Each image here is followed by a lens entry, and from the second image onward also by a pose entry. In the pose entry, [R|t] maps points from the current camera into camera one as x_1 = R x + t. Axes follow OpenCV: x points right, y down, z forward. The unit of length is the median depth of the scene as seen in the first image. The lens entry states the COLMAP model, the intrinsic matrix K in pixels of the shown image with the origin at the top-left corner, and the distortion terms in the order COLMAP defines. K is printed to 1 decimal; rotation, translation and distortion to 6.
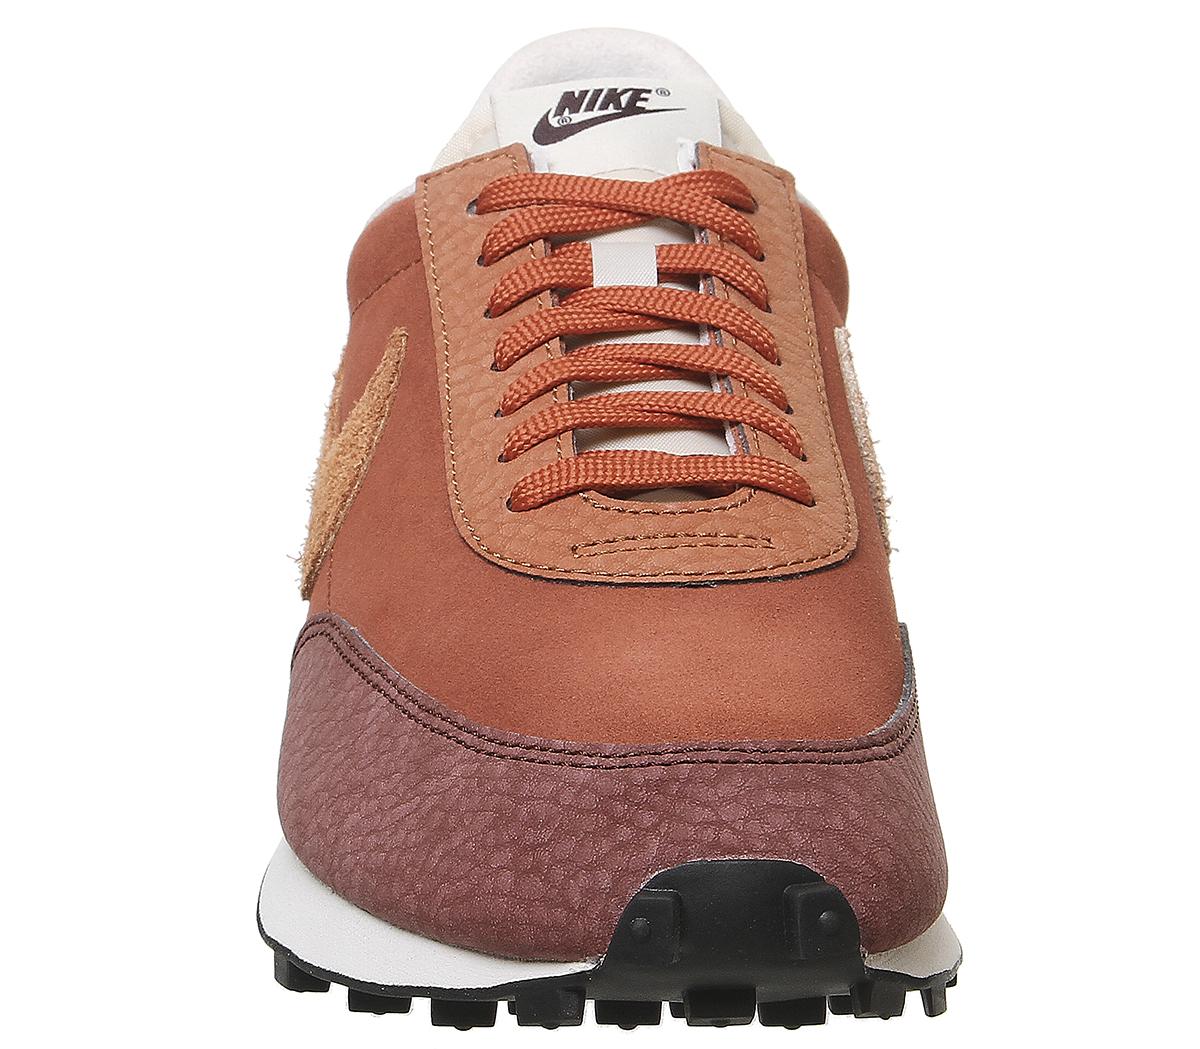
lens RADIAL K [[5438.3, 0, 596.5], [0, 5438.3, 527.0], [0, 0, 1]] dist [0.528619, 0.000000]
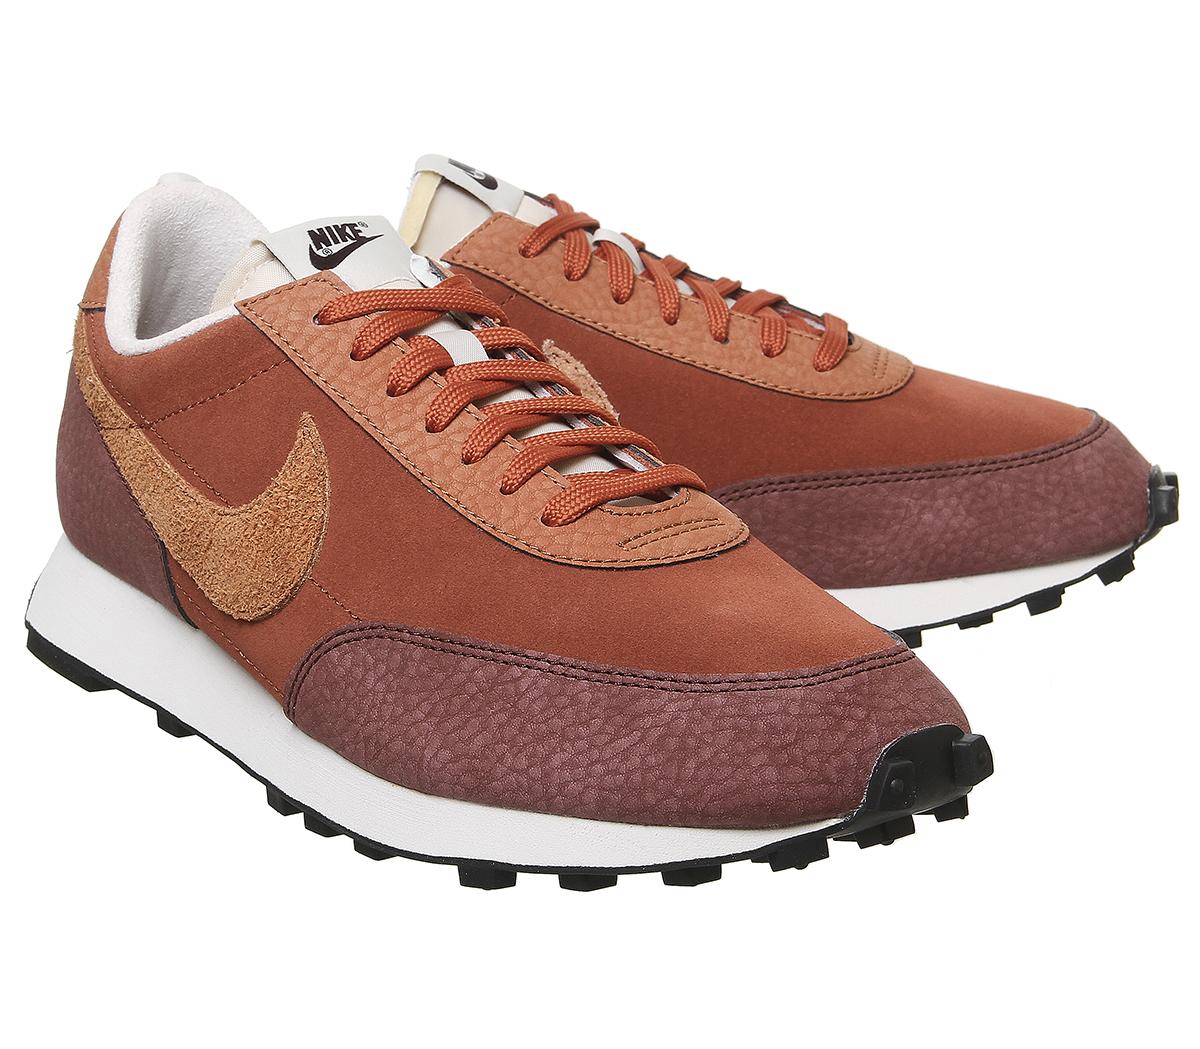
lens RADIAL K [[3699.4, 0, 603.0], [0, 3699.4, 526.5], [0, 0, 1]] dist [0.279865, 0.000000]
pose [[0.789084, -0.147804, 0.596239, -0.616958], [0.131455, 0.988766, 0.071136, -0.074208], [-0.600055, 0.022247, 0.799649, 0.236645]]
